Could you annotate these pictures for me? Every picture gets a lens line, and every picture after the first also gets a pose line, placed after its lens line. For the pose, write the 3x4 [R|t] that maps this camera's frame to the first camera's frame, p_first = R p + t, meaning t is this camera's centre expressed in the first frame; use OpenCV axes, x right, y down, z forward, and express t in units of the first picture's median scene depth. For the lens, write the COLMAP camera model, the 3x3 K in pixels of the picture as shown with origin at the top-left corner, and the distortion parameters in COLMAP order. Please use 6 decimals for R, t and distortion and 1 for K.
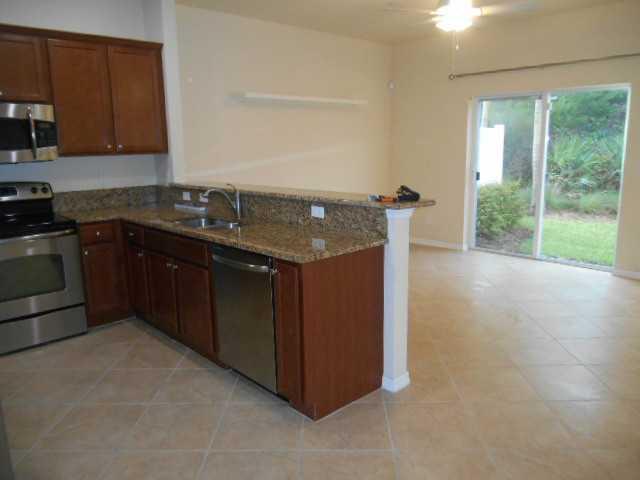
lens RADIAL K [[488.0, 0, 319.7], [0, 488.0, 232.4], [0, 0, 1]] dist [0.002172, 0.002020]
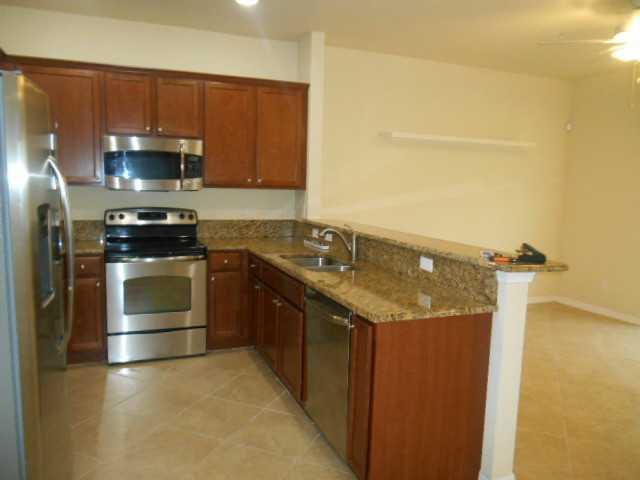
lens RADIAL K [[488.6, 0, 320.0], [0, 488.6, 240.0], [0, 0, 1]] dist [-0.007114, -0.001959]
pose [[0.934312, 0.088615, -0.345266, 0.096657], [-0.110957, 0.992785, -0.045452, -0.019445], [0.338747, 0.080776, 0.937404, 0.084653]]
